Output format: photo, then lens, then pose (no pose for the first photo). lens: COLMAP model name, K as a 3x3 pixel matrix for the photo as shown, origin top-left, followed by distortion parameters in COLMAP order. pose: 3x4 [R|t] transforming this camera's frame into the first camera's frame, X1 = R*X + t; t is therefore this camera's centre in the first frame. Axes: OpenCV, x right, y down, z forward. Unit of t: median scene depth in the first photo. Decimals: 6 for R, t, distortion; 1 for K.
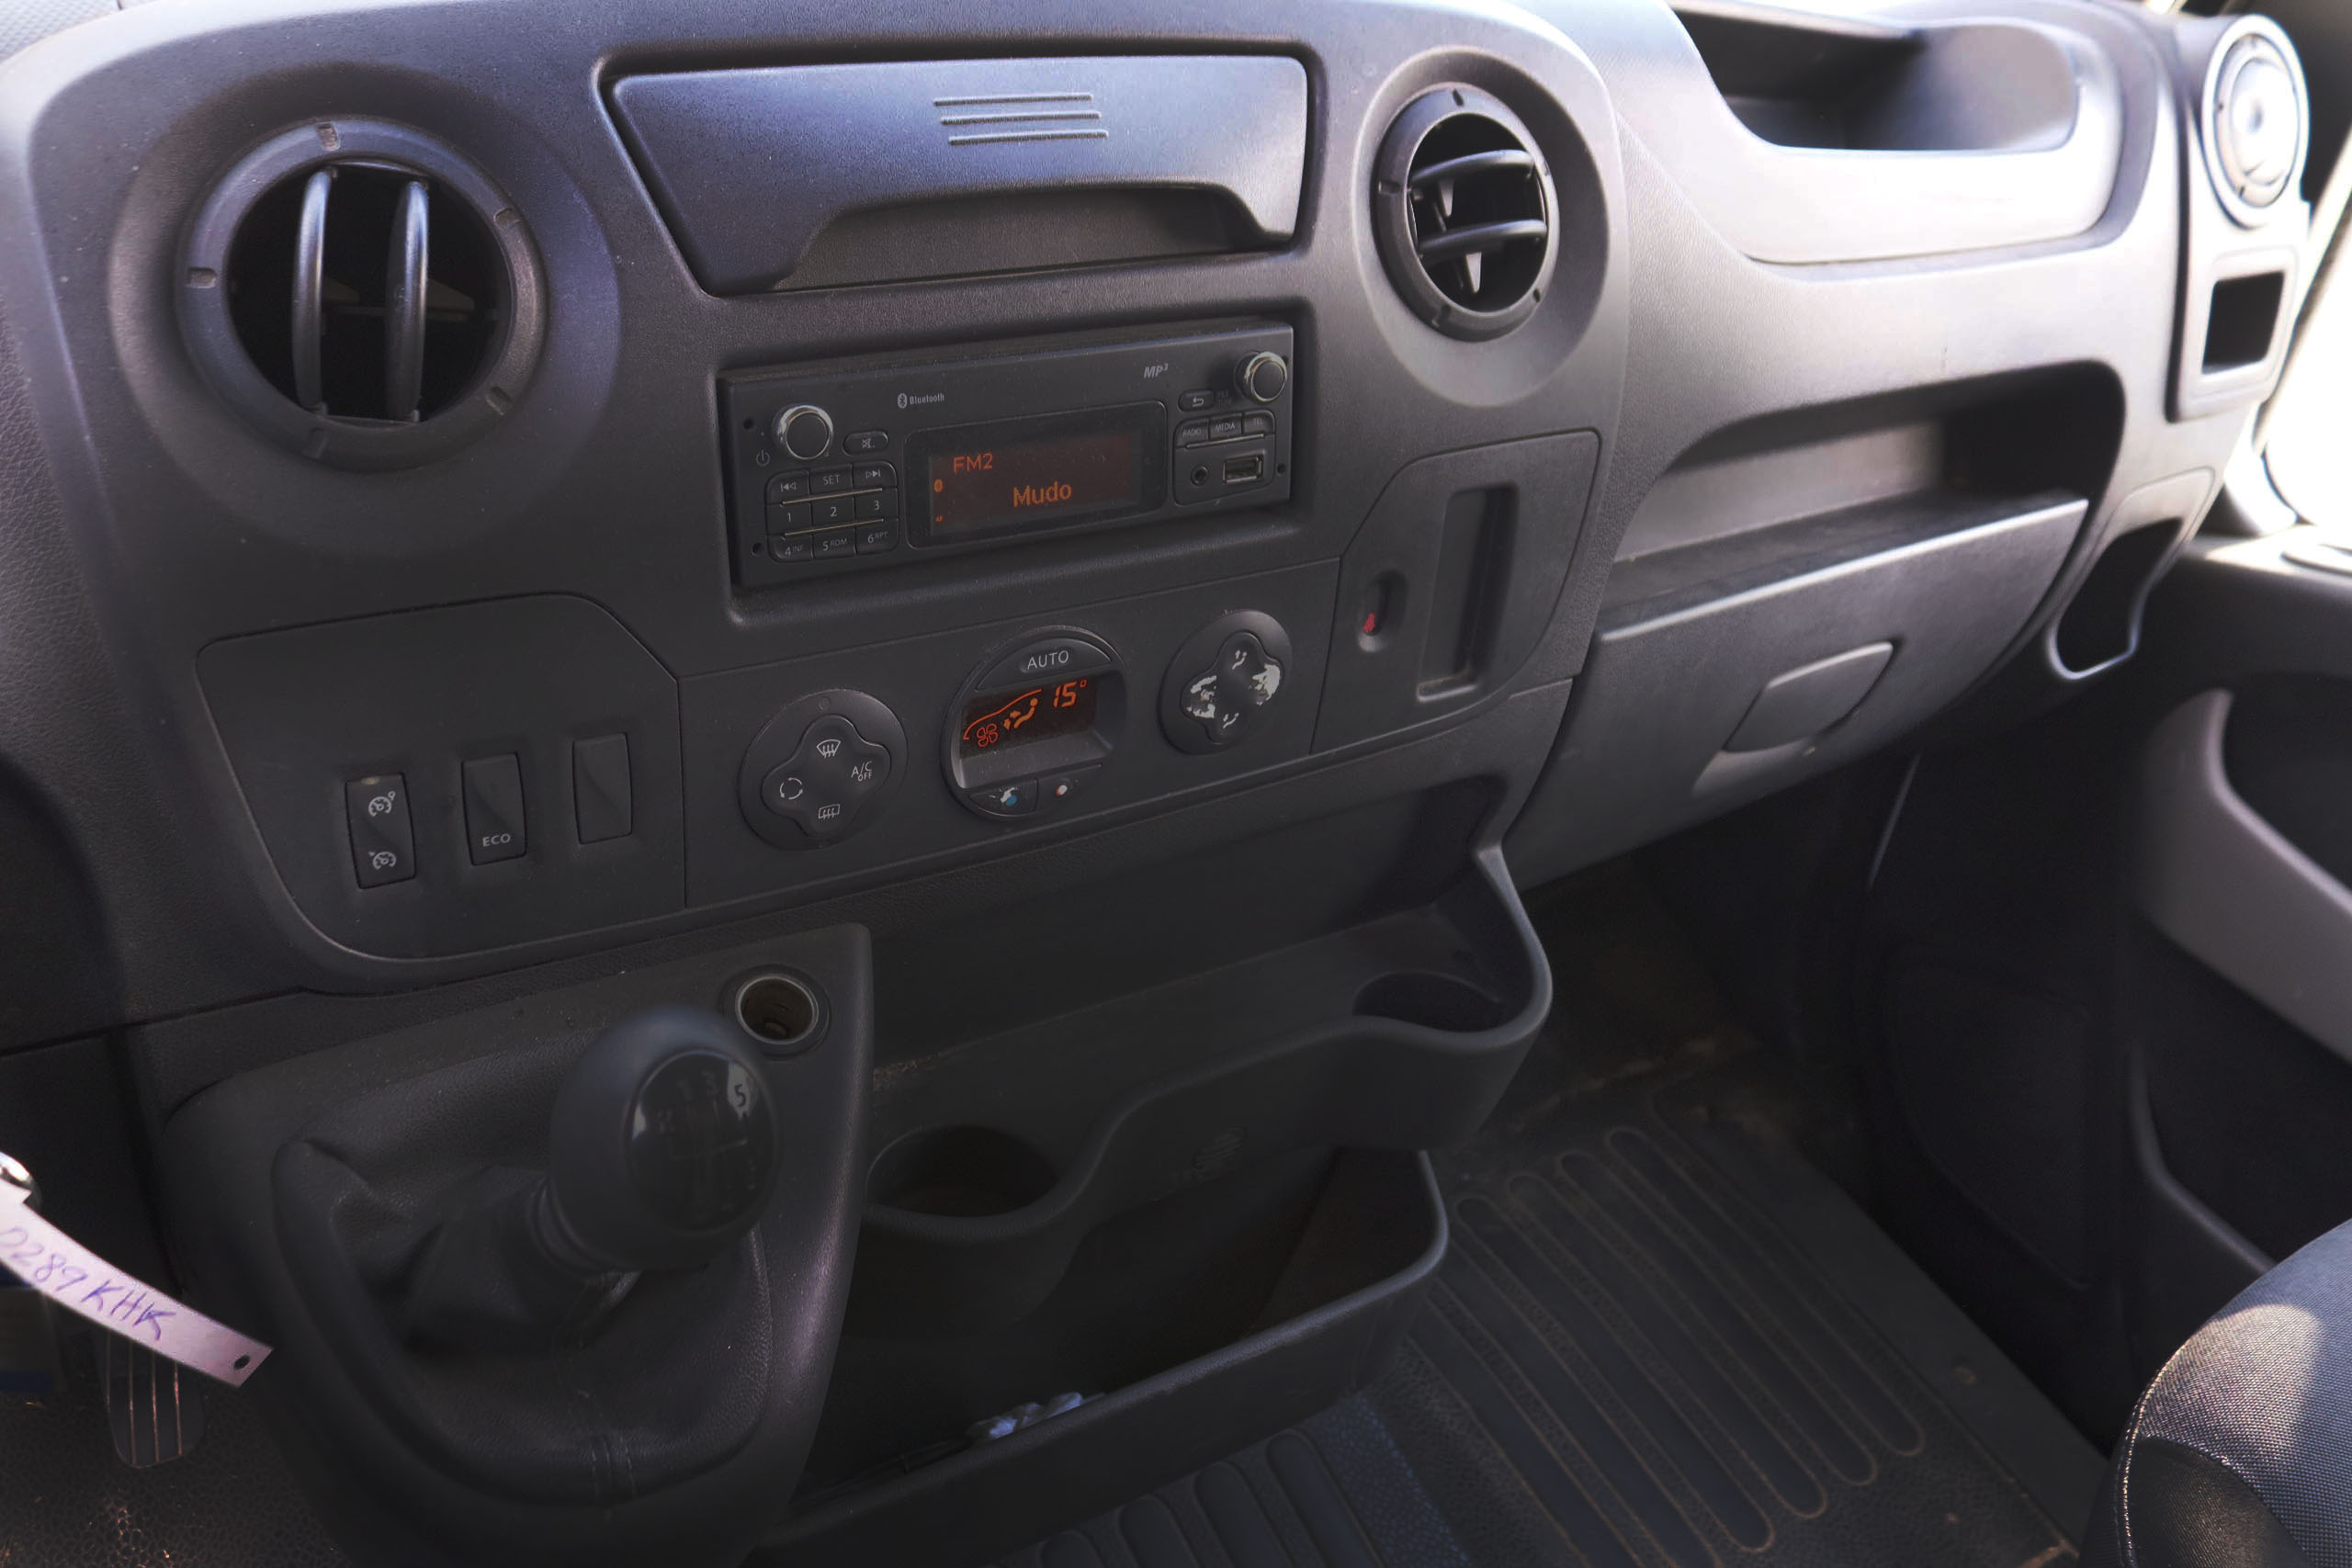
lens RADIAL K [[1933.4, 0, 1192.3], [0, 1933.4, 766.6], [0, 0, 1]] dist [-0.198402, 0.183783]
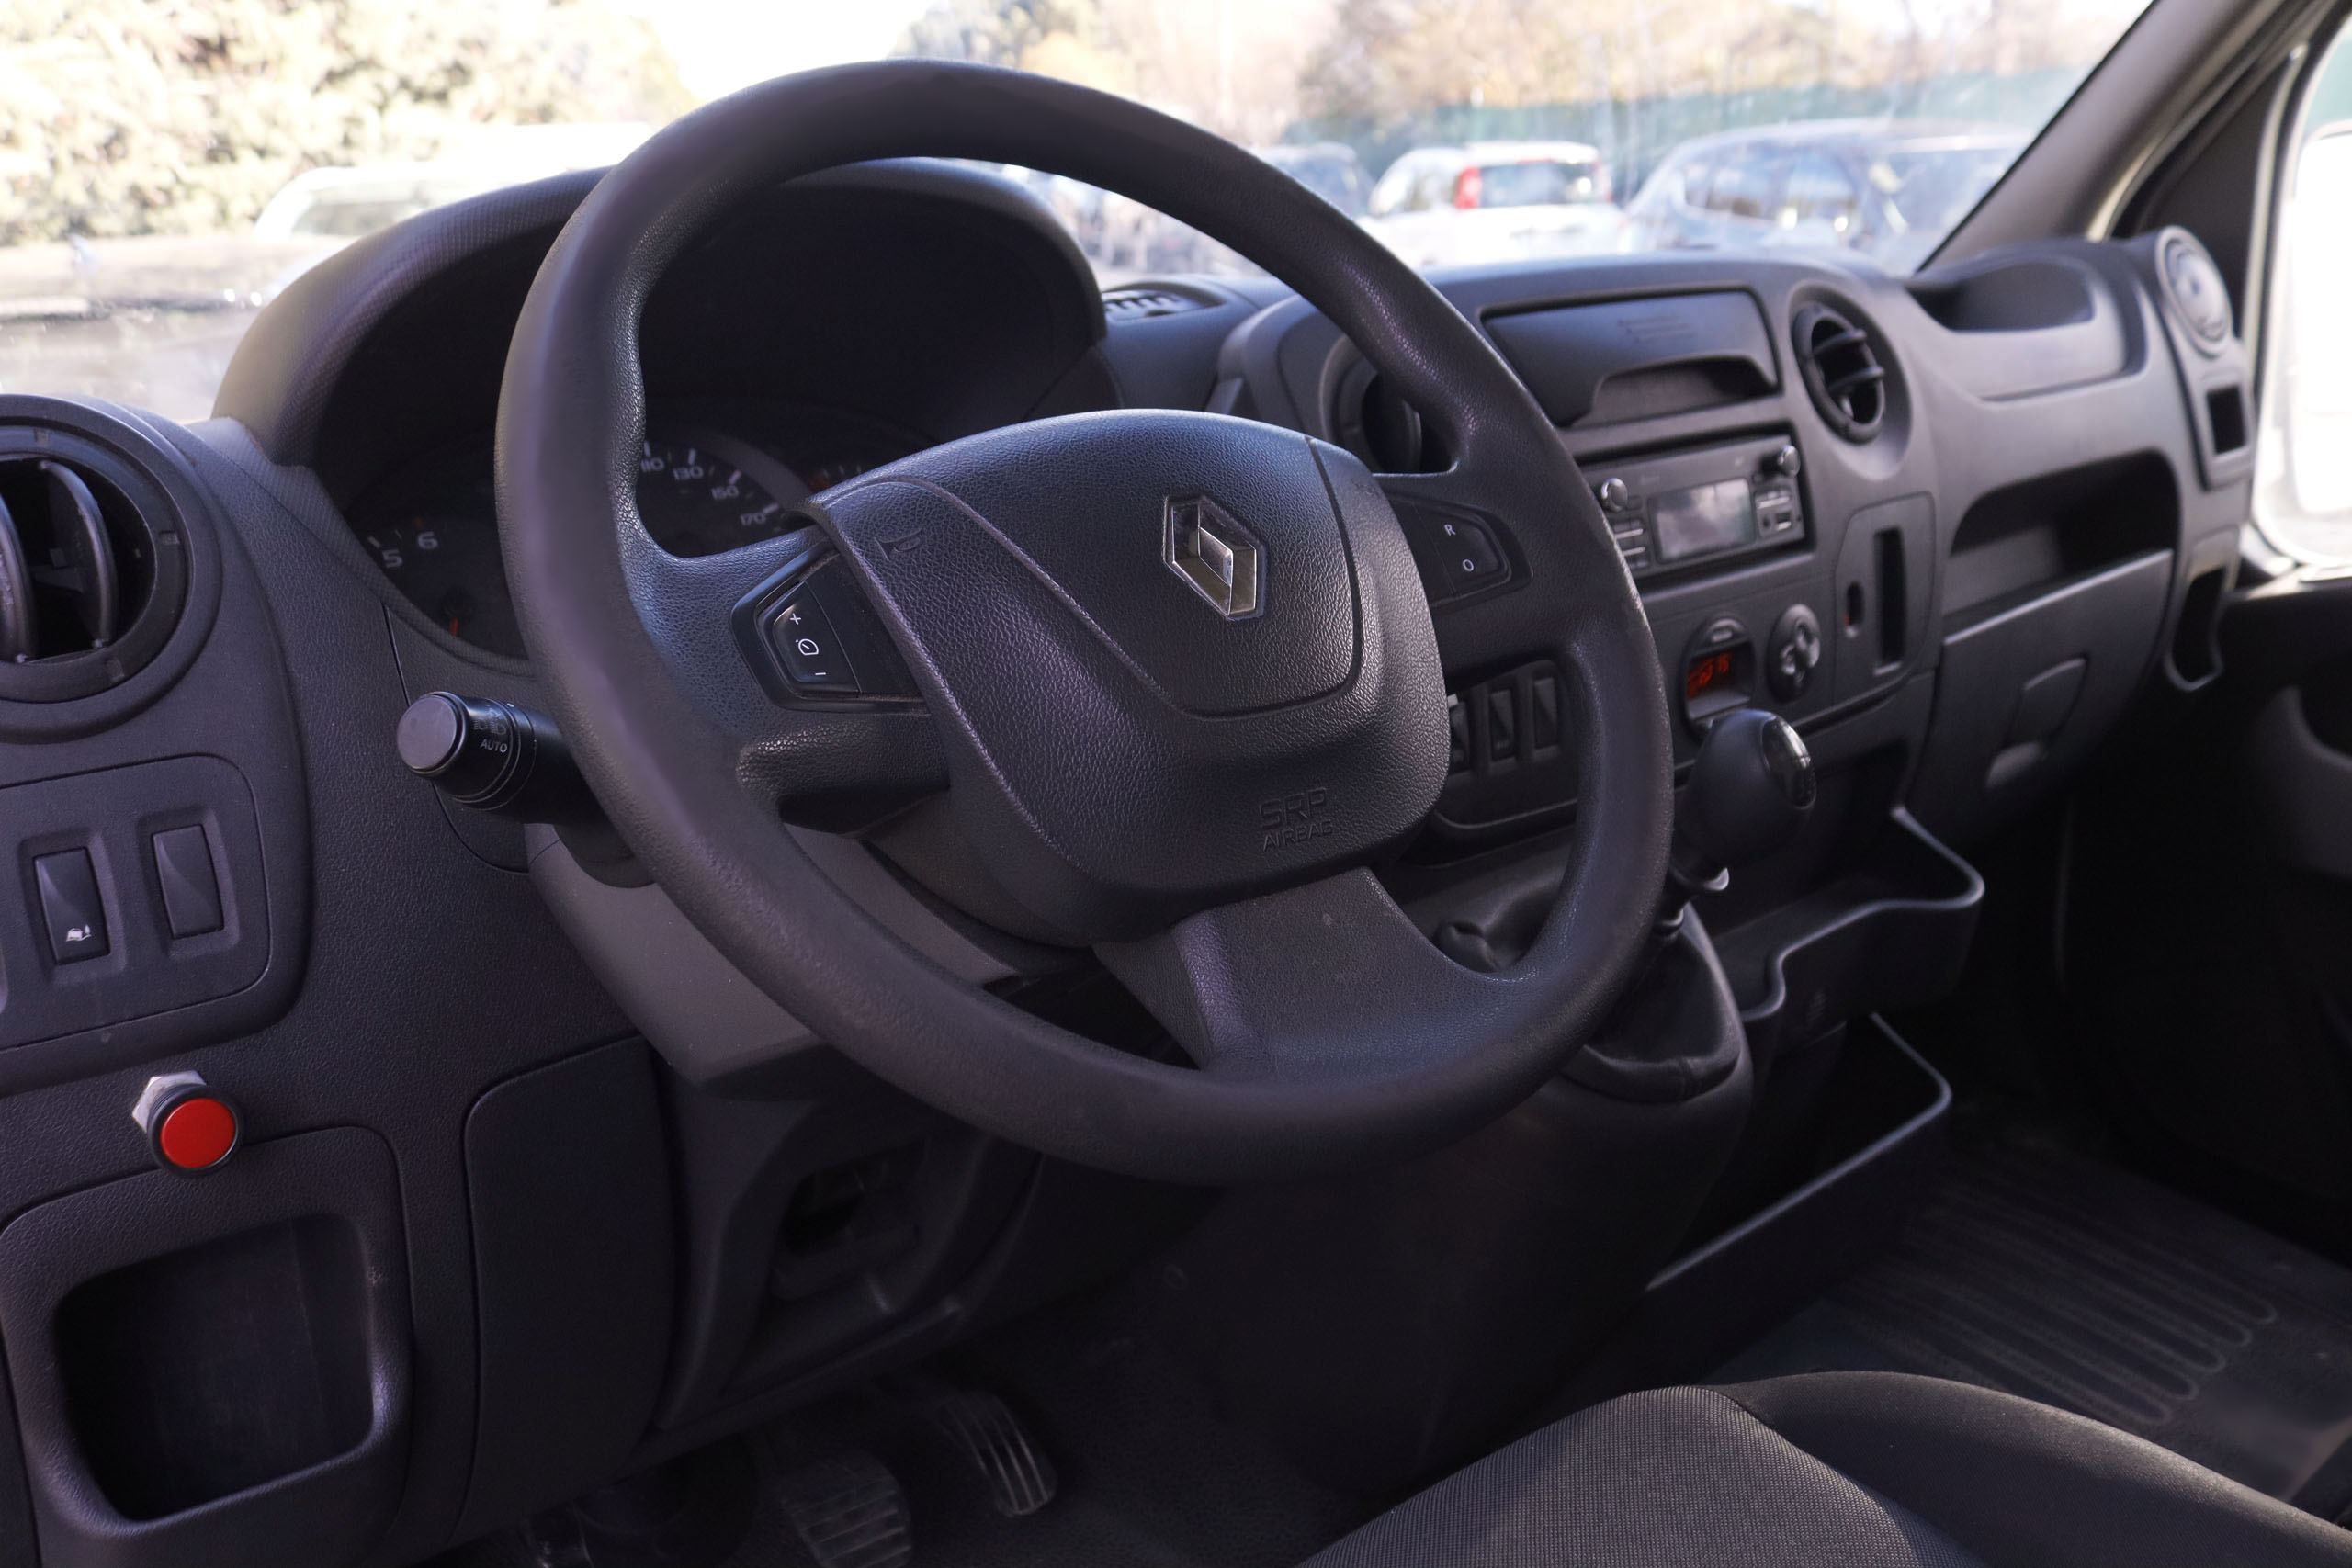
lens RADIAL K [[1933.4, 0, 1192.3], [0, 1933.4, 766.6], [0, 0, 1]] dist [-0.198402, 0.183783]
pose [[0.977719, -0.199816, 0.064337, -0.546820], [0.209753, 0.942089, -0.261671, 0.326590], [-0.008325, 0.269335, 0.963010, -0.472056]]
